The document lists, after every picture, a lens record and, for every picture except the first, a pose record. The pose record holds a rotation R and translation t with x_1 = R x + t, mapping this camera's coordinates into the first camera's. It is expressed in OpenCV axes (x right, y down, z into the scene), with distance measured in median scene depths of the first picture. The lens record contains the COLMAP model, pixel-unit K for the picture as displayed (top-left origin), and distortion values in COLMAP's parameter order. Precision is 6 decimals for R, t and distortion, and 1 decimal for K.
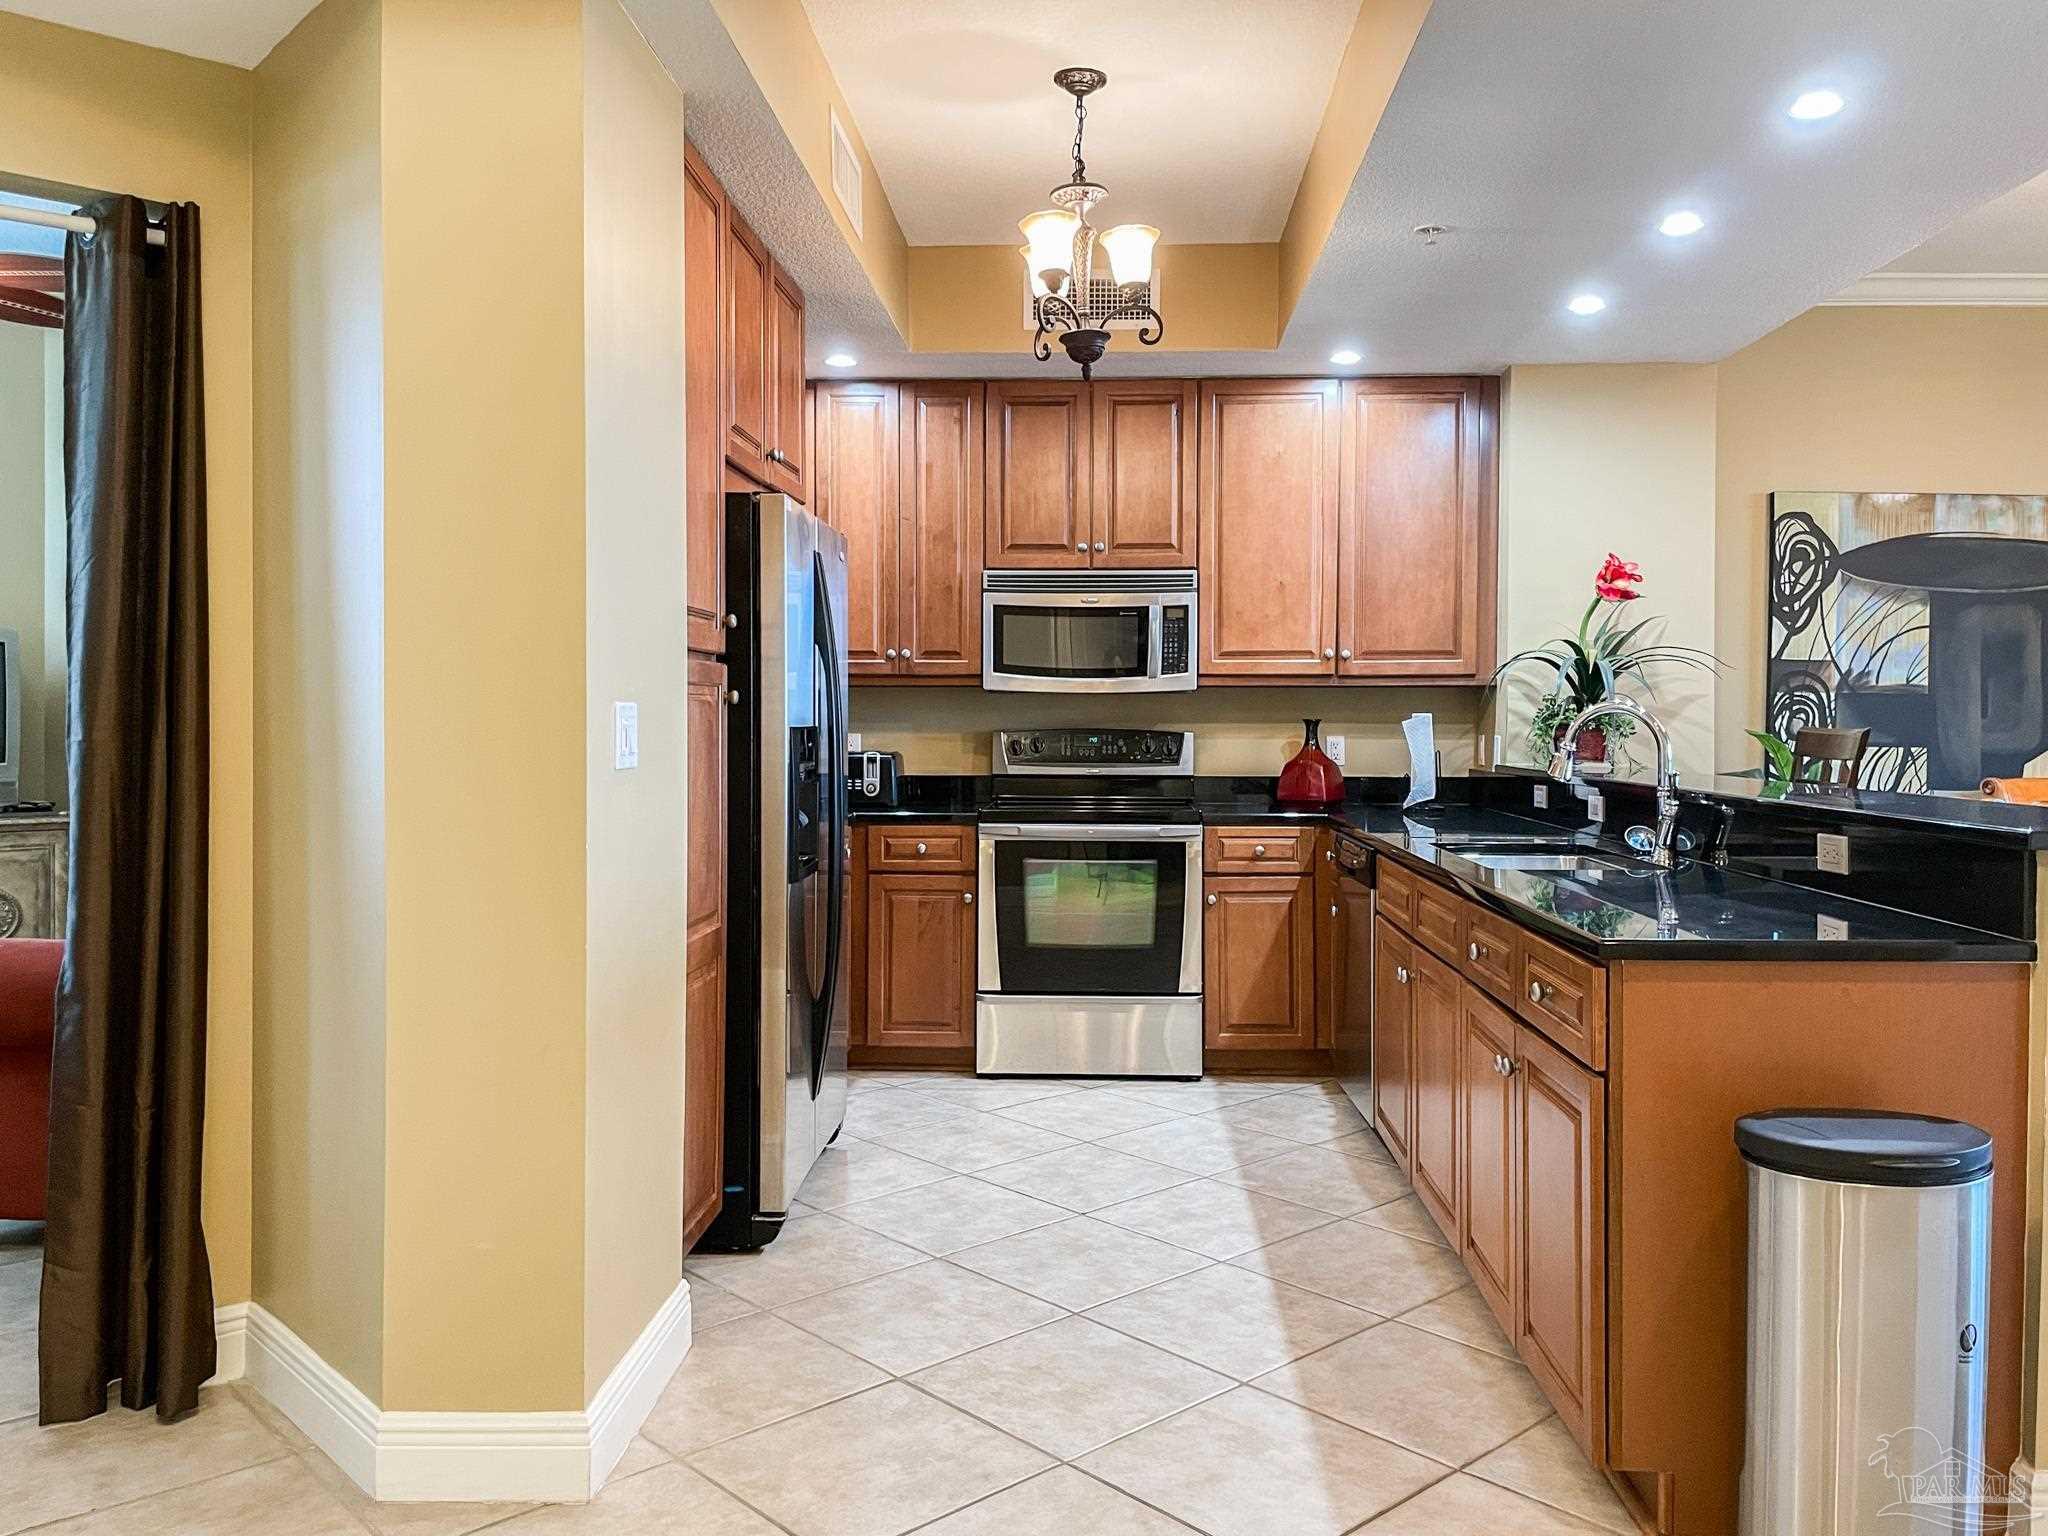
lens RADIAL K [[1626.2, 0, 1027.5], [0, 1626.2, 726.2], [0, 0, 1]] dist [0.054233, -0.076845]
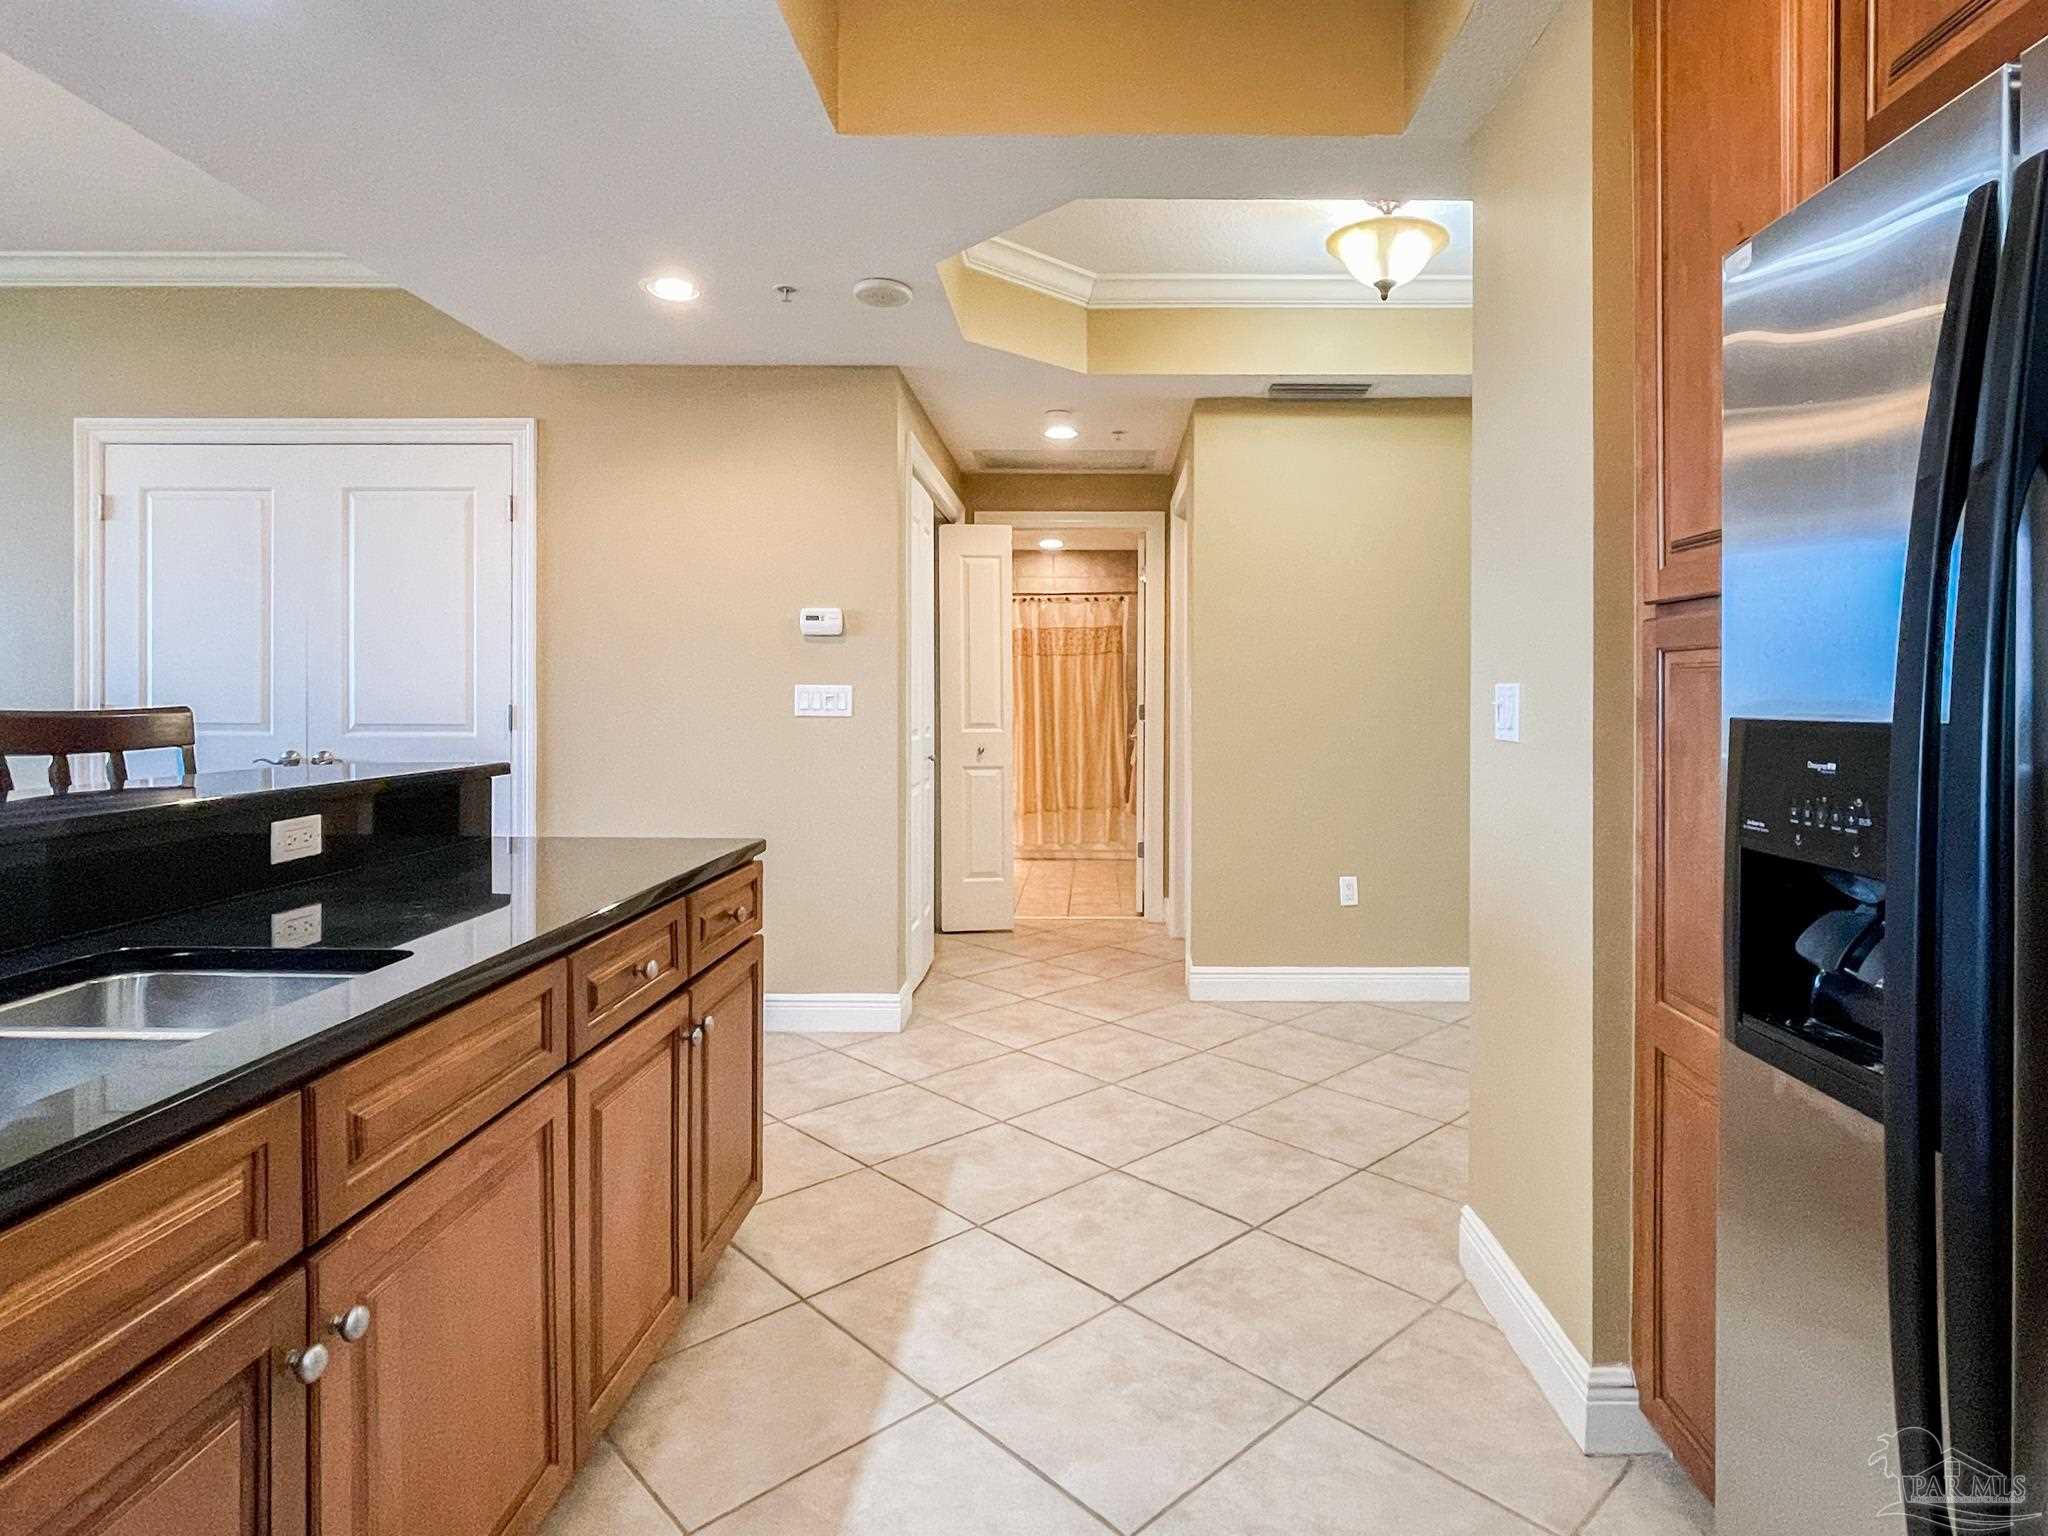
lens RADIAL K [[1757.8, 0, 1029.1], [0, 1757.8, 766.0], [0, 0, 1]] dist [0.056083, -0.041188]
pose [[-0.999726, -0.000610, -0.023409, 0.113952], [-0.000977, 0.999876, 0.015689, 0.022846], [0.023397, 0.015707, -0.999603, 2.183987]]
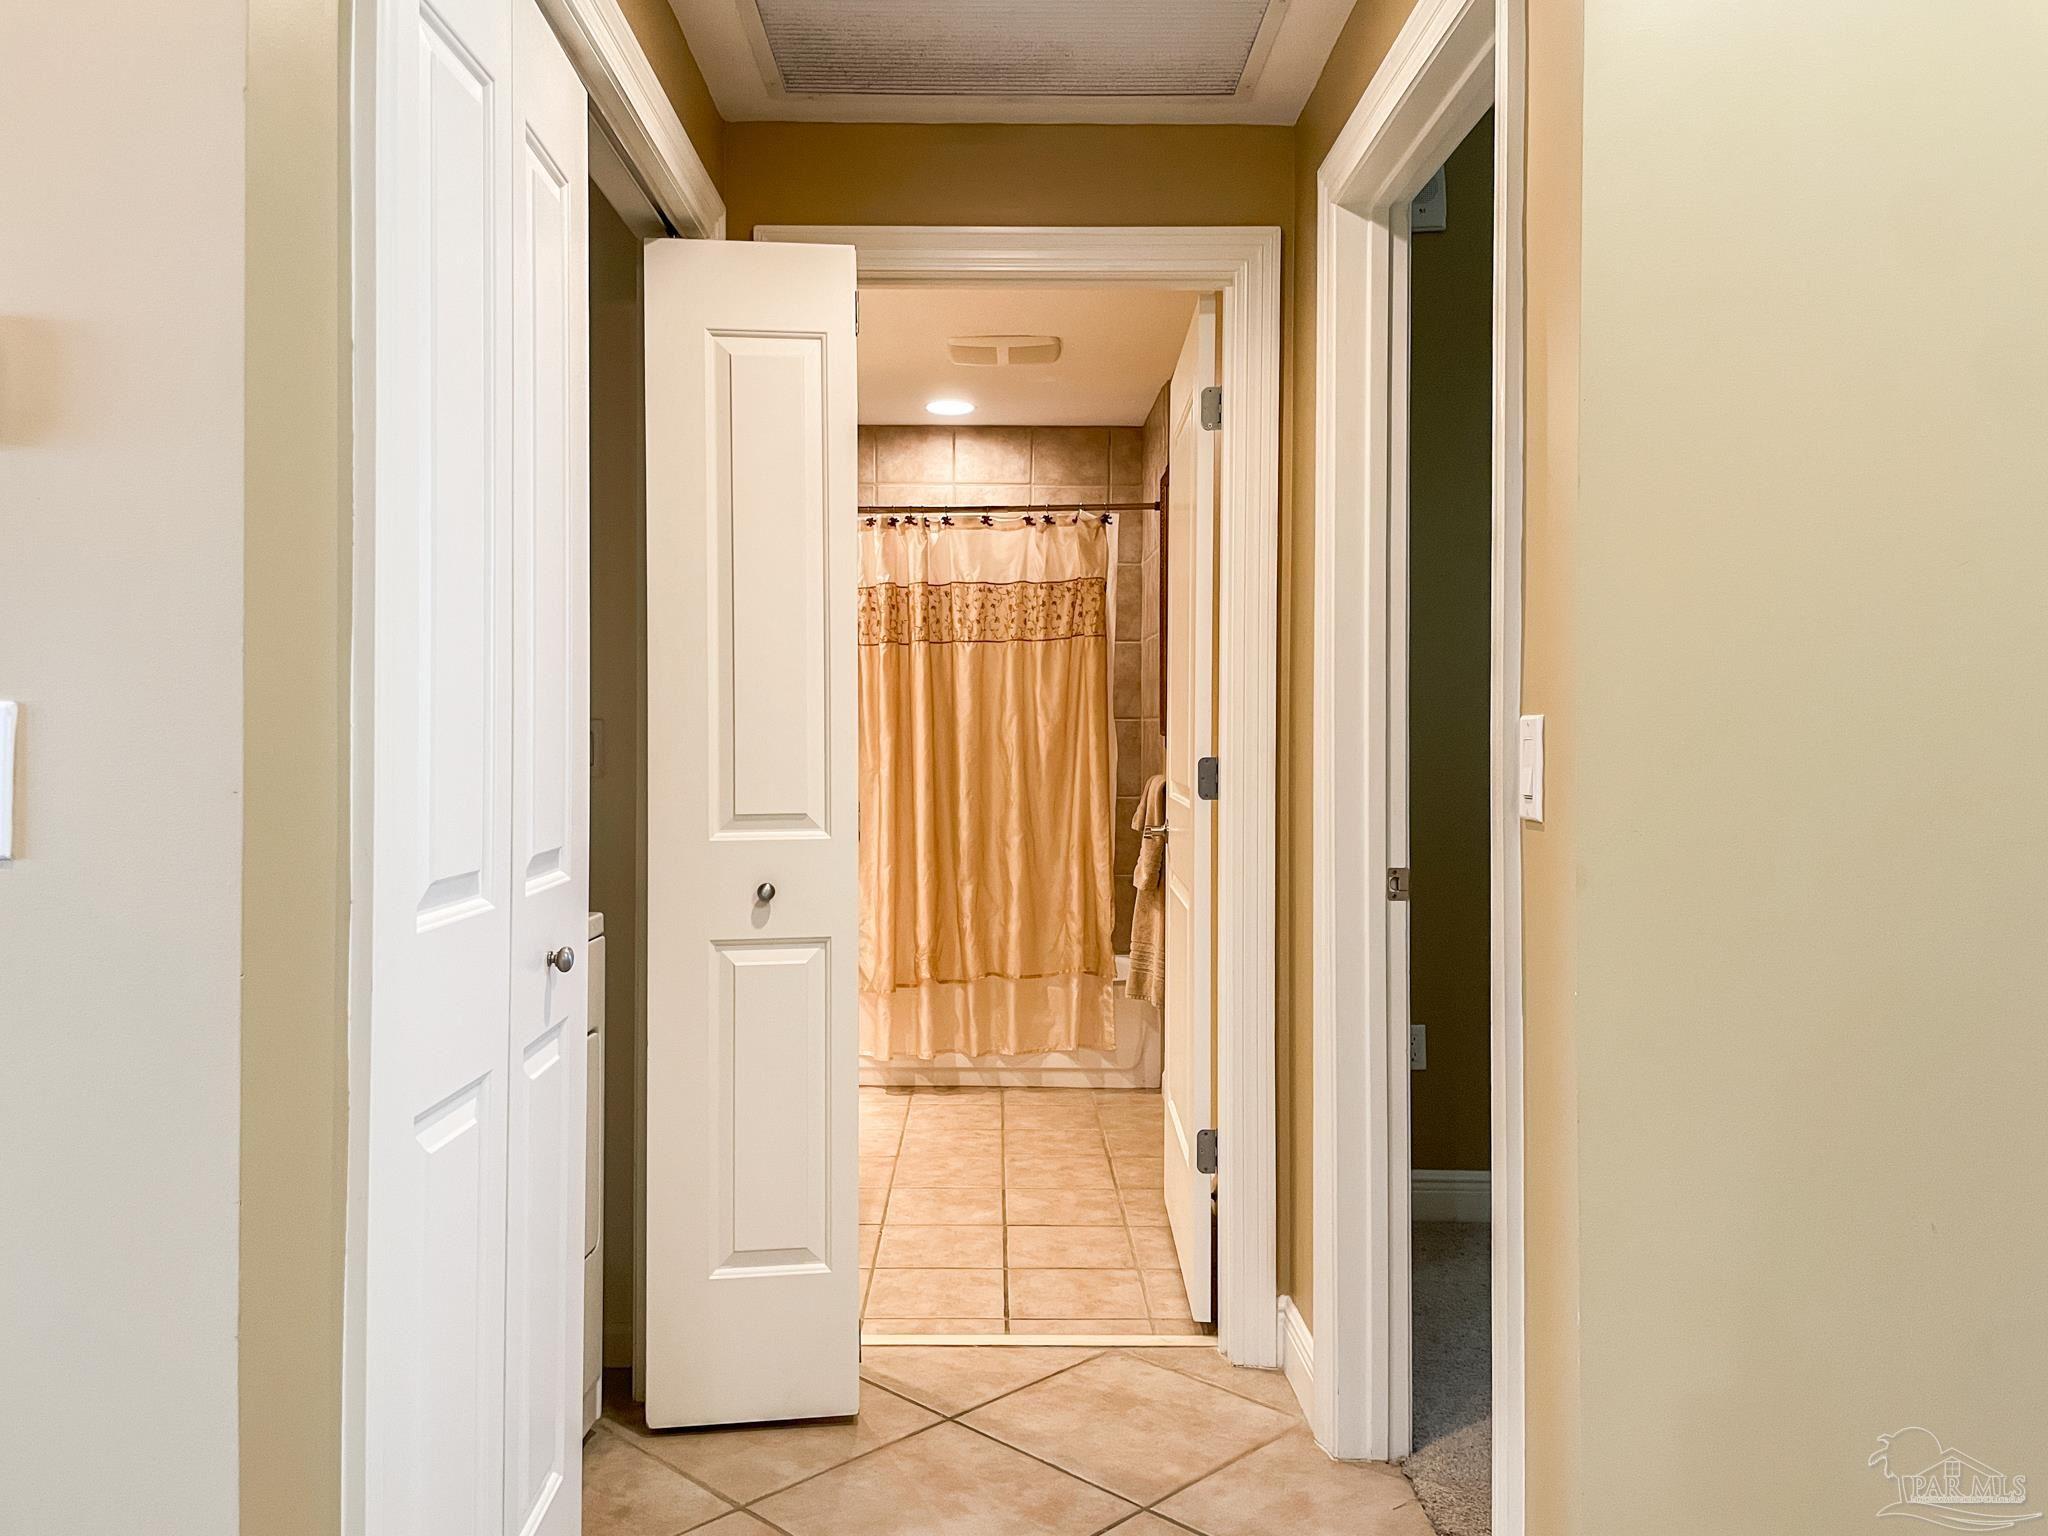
lens RADIAL K [[1757.8, 0, 1019.7], [0, 1757.8, 764.5], [0, 0, 1]] dist [0.056083, -0.041188]
pose [[-0.995531, -0.002697, -0.094402, 0.101736], [-0.002629, 0.999996, -0.000837, 0.005579], [0.094403, -0.000585, -0.995534, 1.559355]]
